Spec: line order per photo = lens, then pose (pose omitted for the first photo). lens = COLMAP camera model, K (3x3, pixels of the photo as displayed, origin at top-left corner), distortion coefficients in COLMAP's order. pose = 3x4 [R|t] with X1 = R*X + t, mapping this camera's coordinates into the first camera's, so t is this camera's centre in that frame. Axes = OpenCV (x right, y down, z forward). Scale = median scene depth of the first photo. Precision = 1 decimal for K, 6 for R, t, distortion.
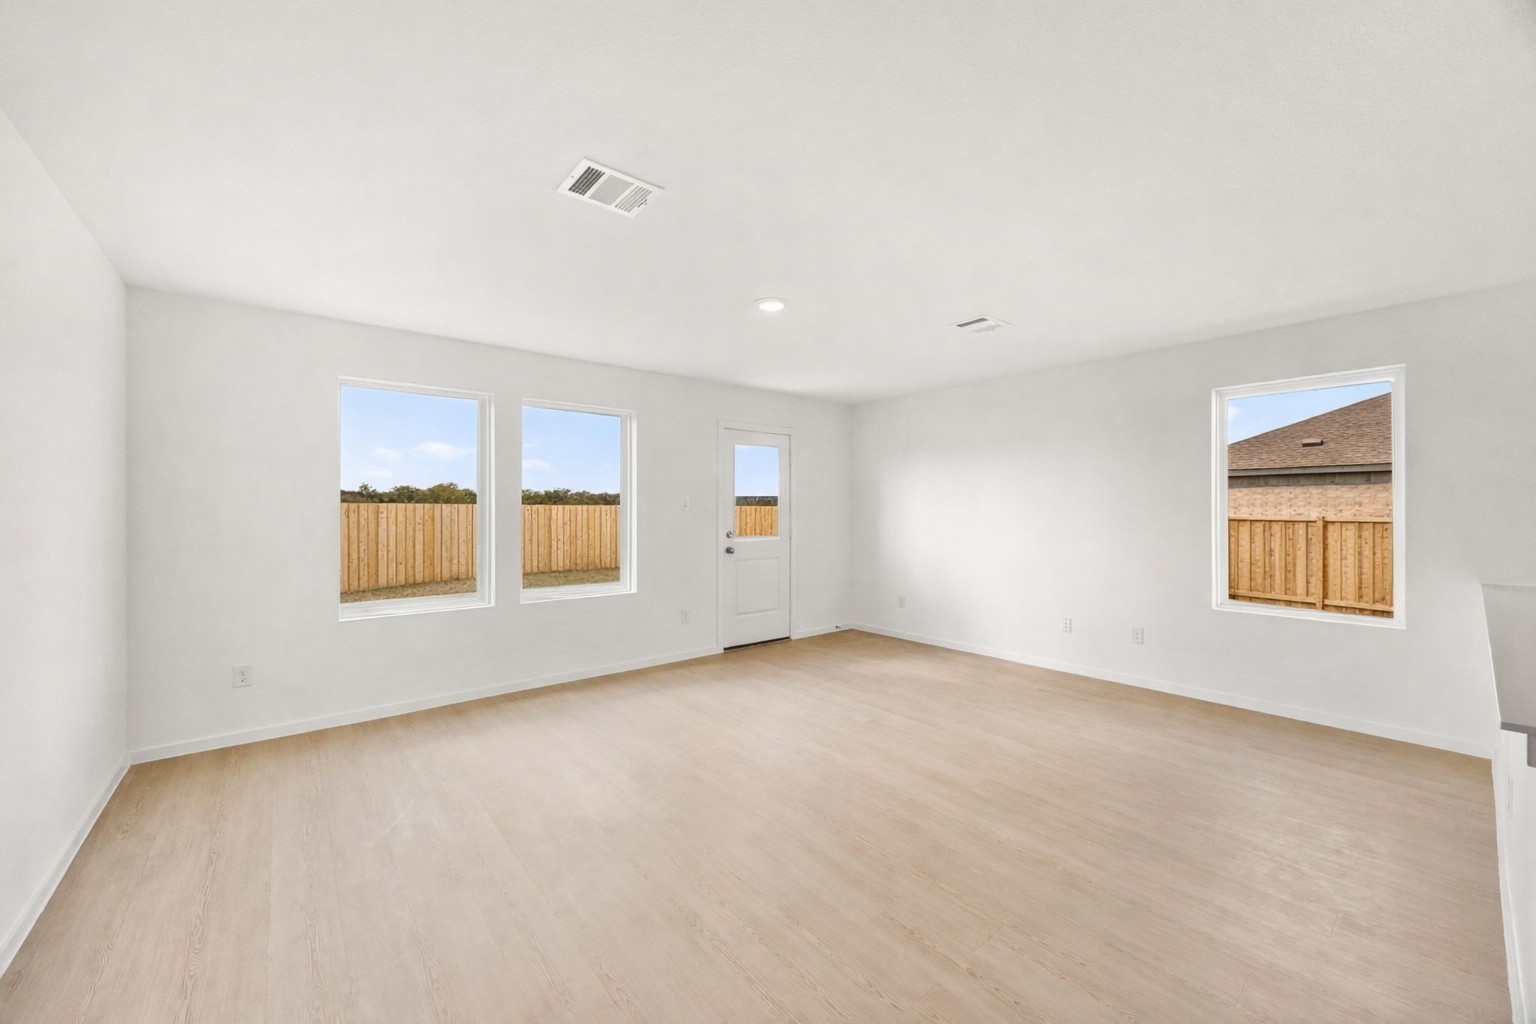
lens RADIAL K [[584.5, 0, 768.0], [0, 584.5, 512.0], [0, 0, 1]] dist [-0.000868, -0.000036]
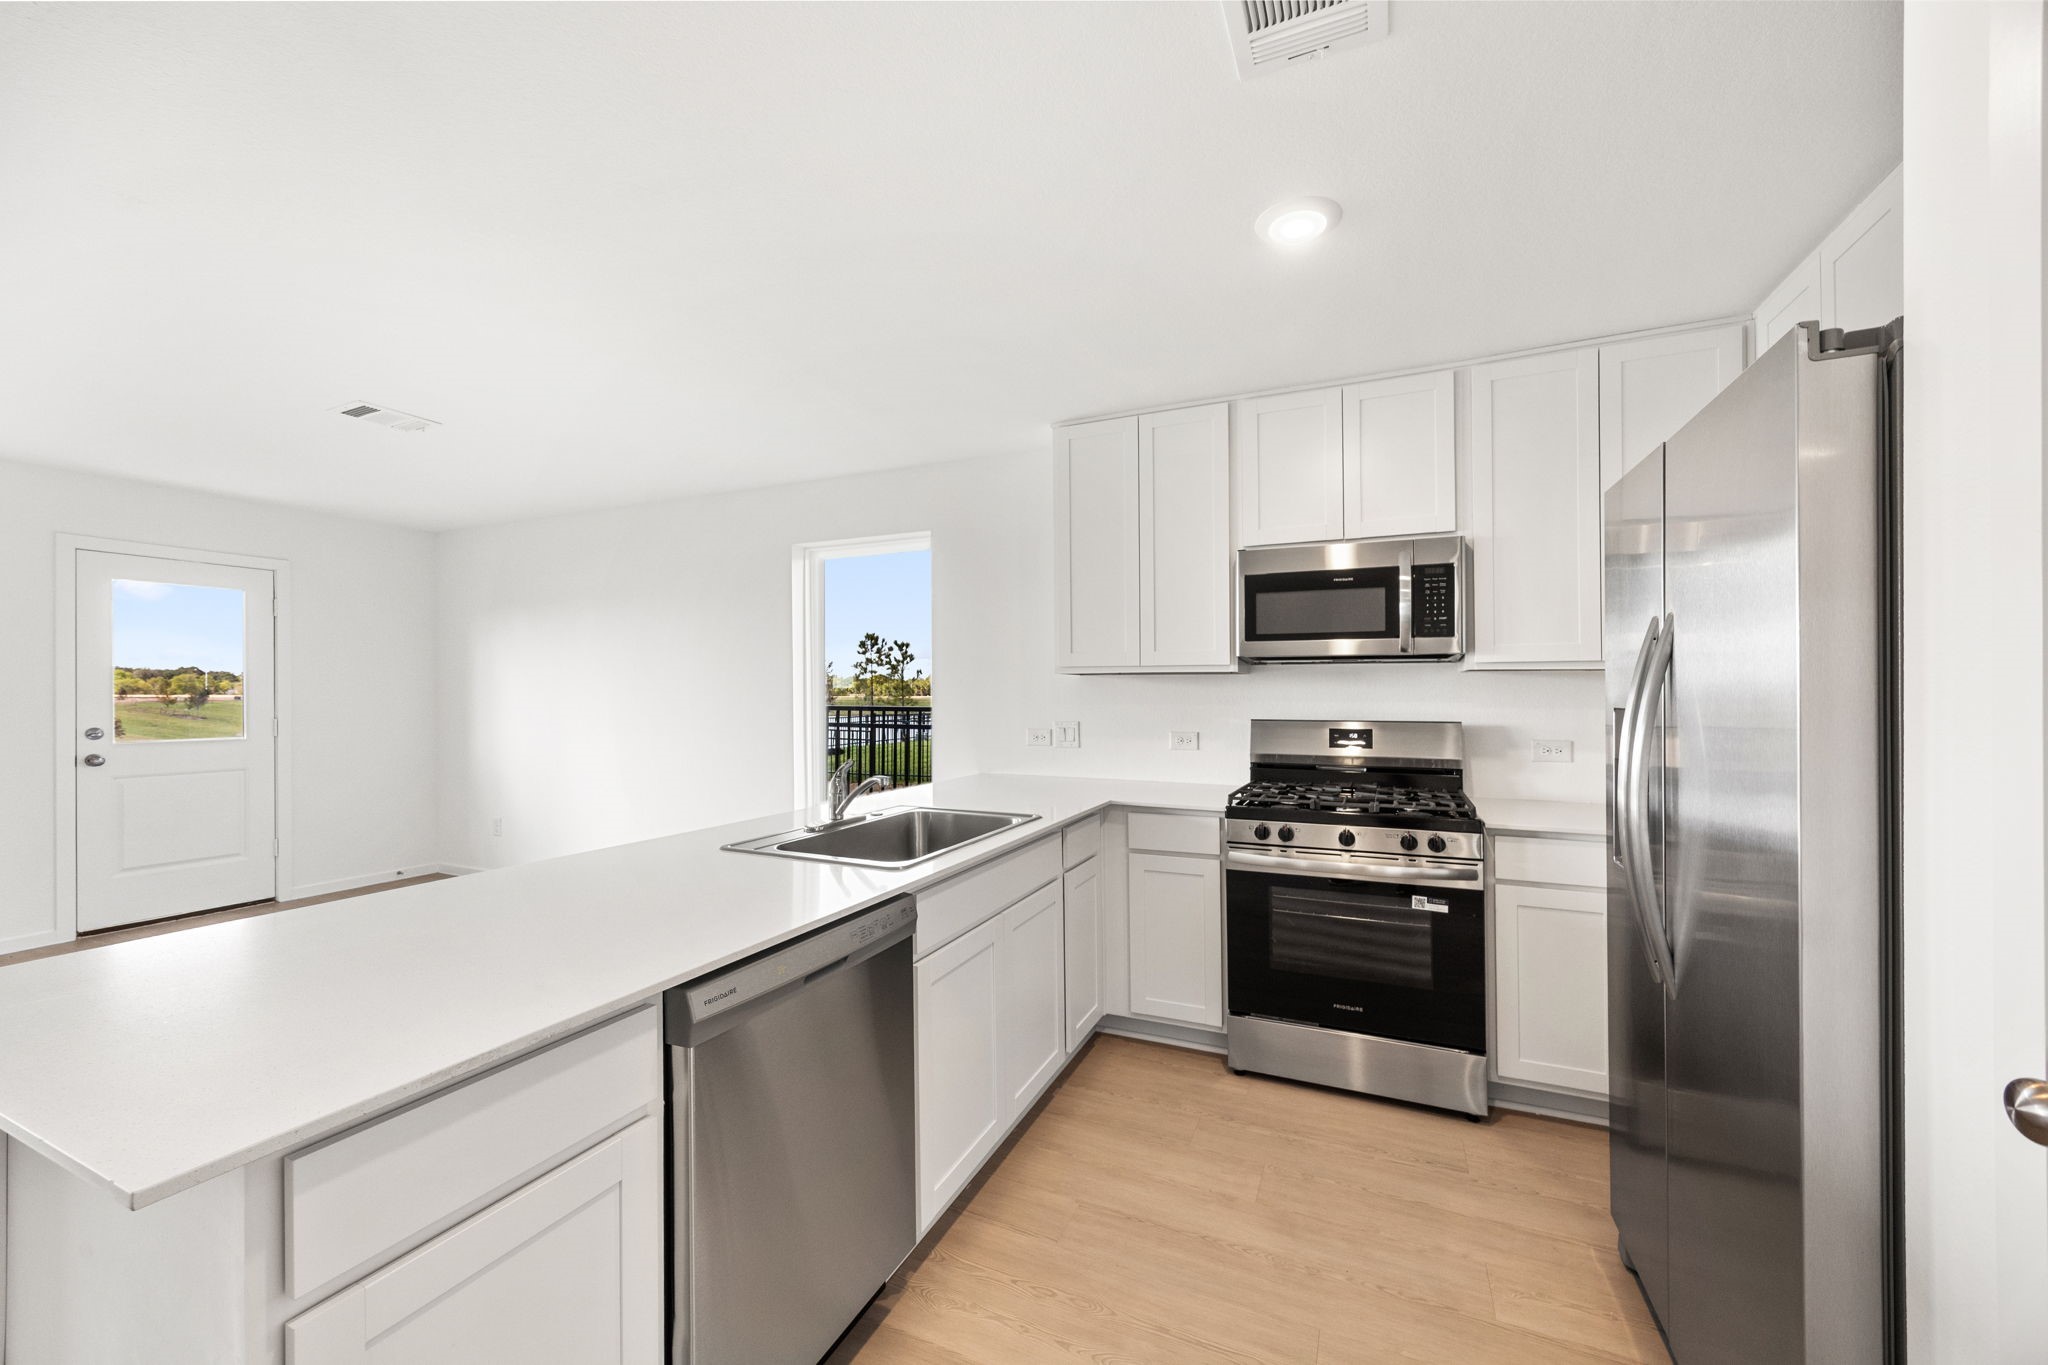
lens RADIAL K [[779.3, 0, 1024.0], [0, 779.3, 682.5], [0, 0, 1]] dist [-0.000868, -0.000036]
pose [[0.906469, 0.007494, 0.422205, 0.445105], [0.000173, 0.999836, -0.018119, 0.002004], [-0.422272, 0.016497, 0.906319, -0.087638]]
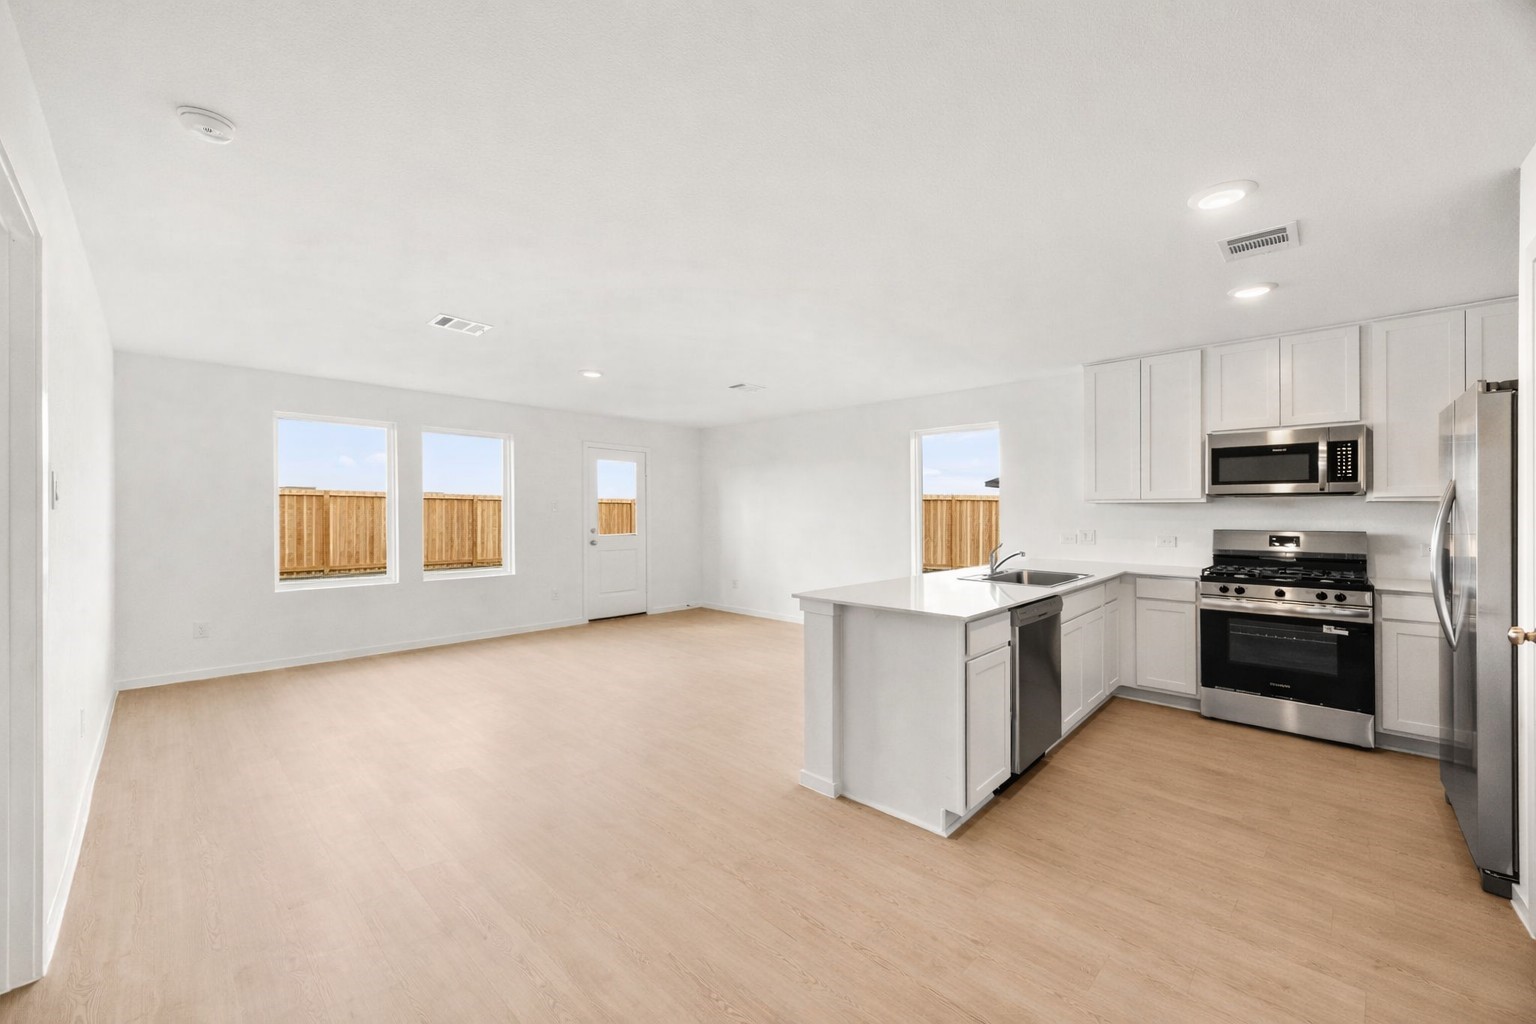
lens RADIAL K [[584.5, 0, 768.0], [0, 584.5, 512.0], [0, 0, 1]] dist [-0.000868, -0.000036]
pose [[0.995041, 0.004302, 0.099372, 0.191602], [-0.003623, 0.999969, -0.007006, 0.003835], [-0.099399, 0.006612, 0.995026, -0.330353]]
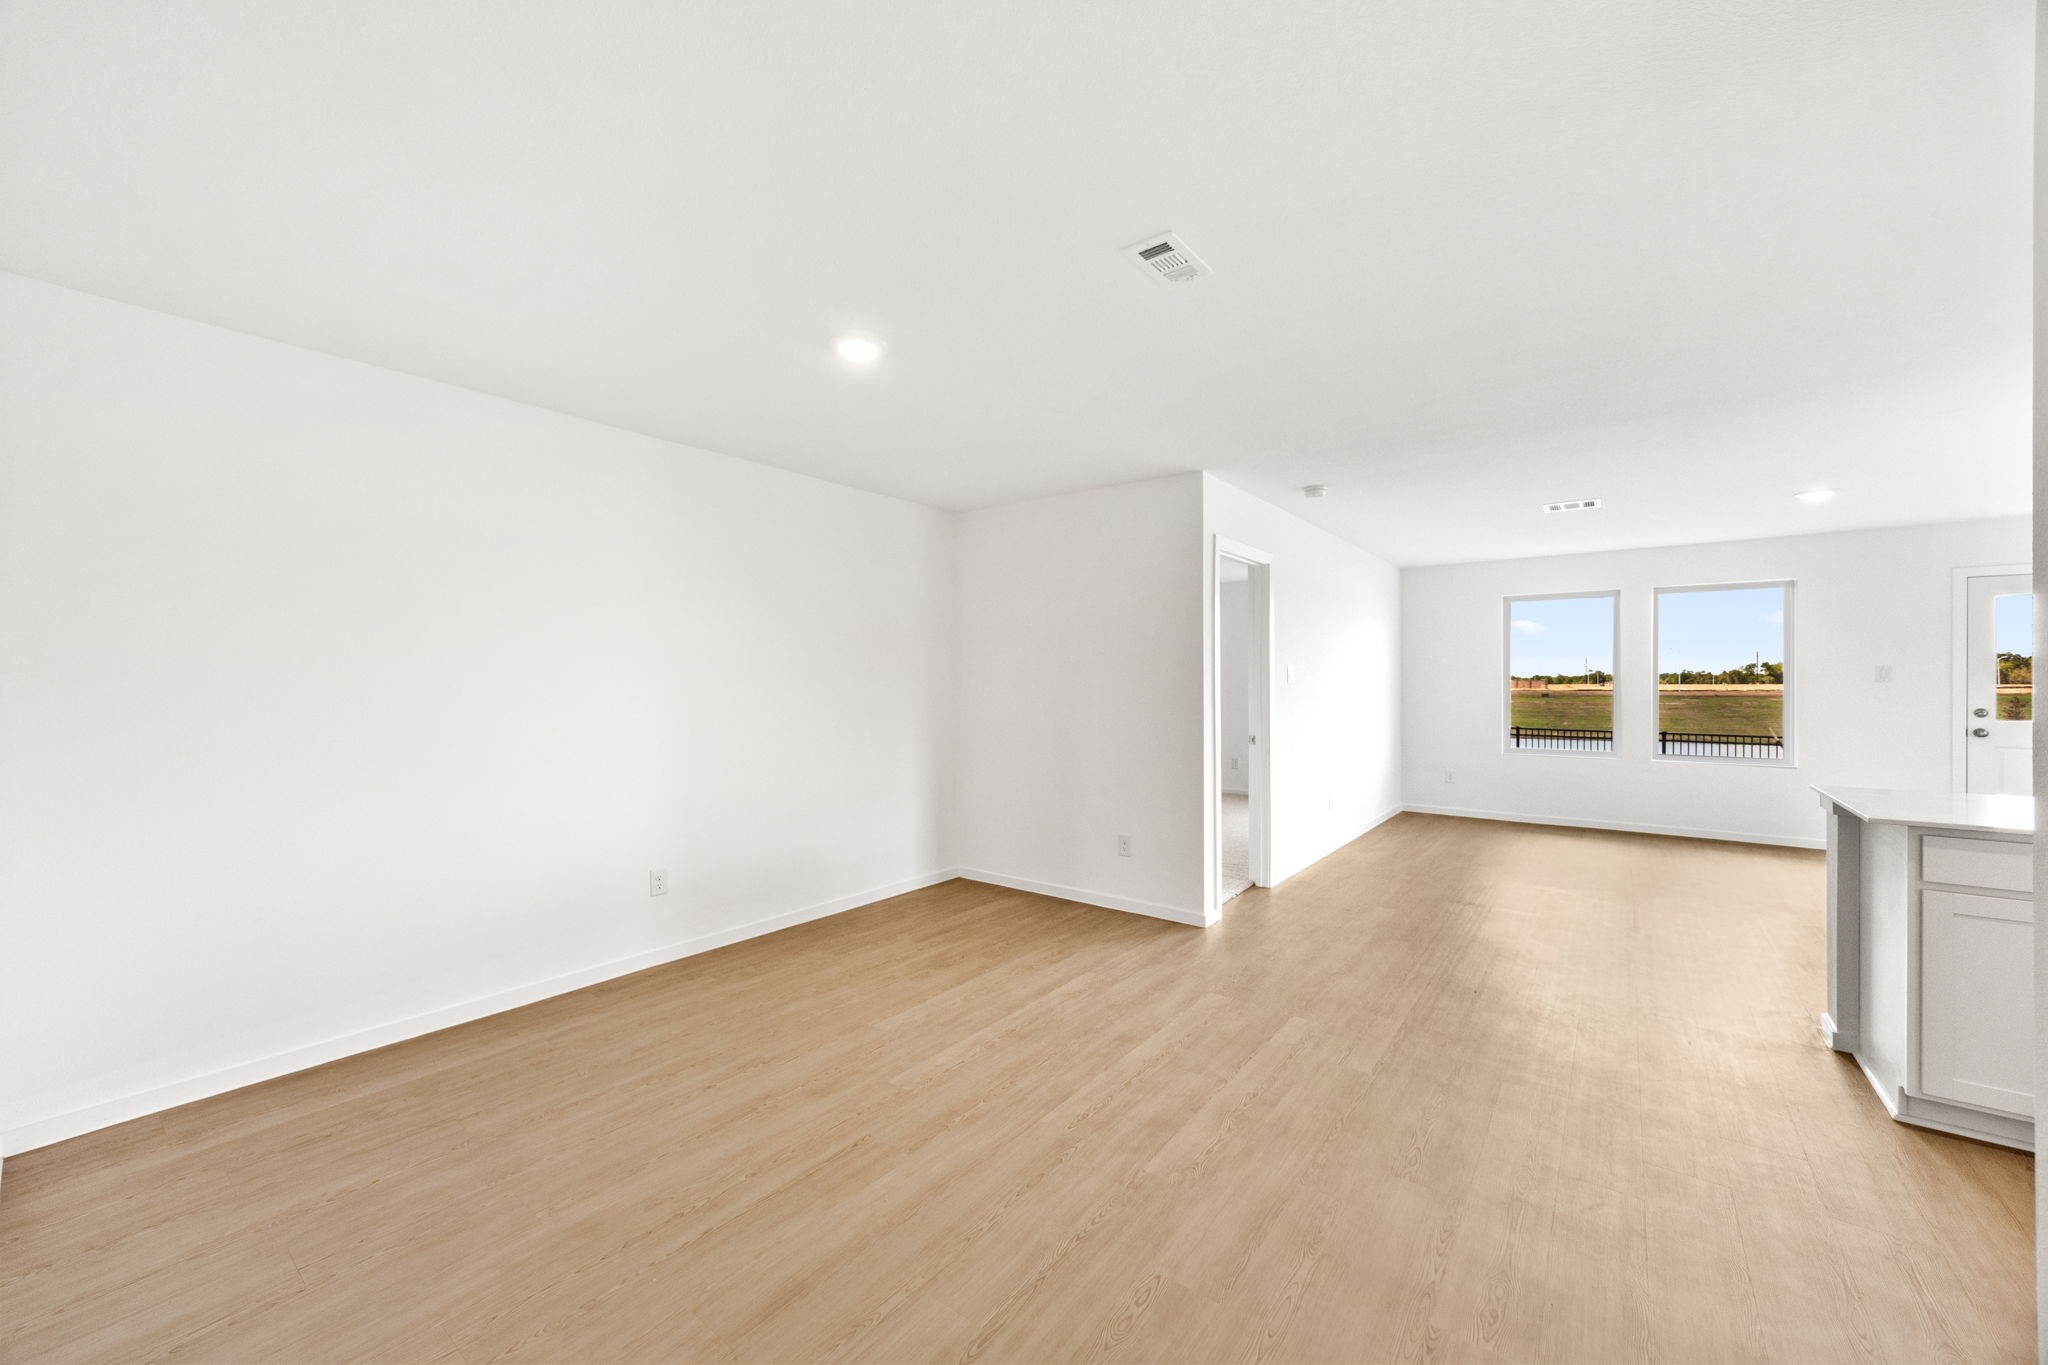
lens RADIAL K [[779.3, 0, 1024.0], [0, 779.3, 682.5], [0, 0, 1]] dist [-0.000868, -0.000036]
pose [[0.202866, 0.009813, -0.979157, 0.700278], [-0.007738, 0.999935, 0.008418, -0.001467], [0.979176, 0.005869, 0.202929, -0.472462]]
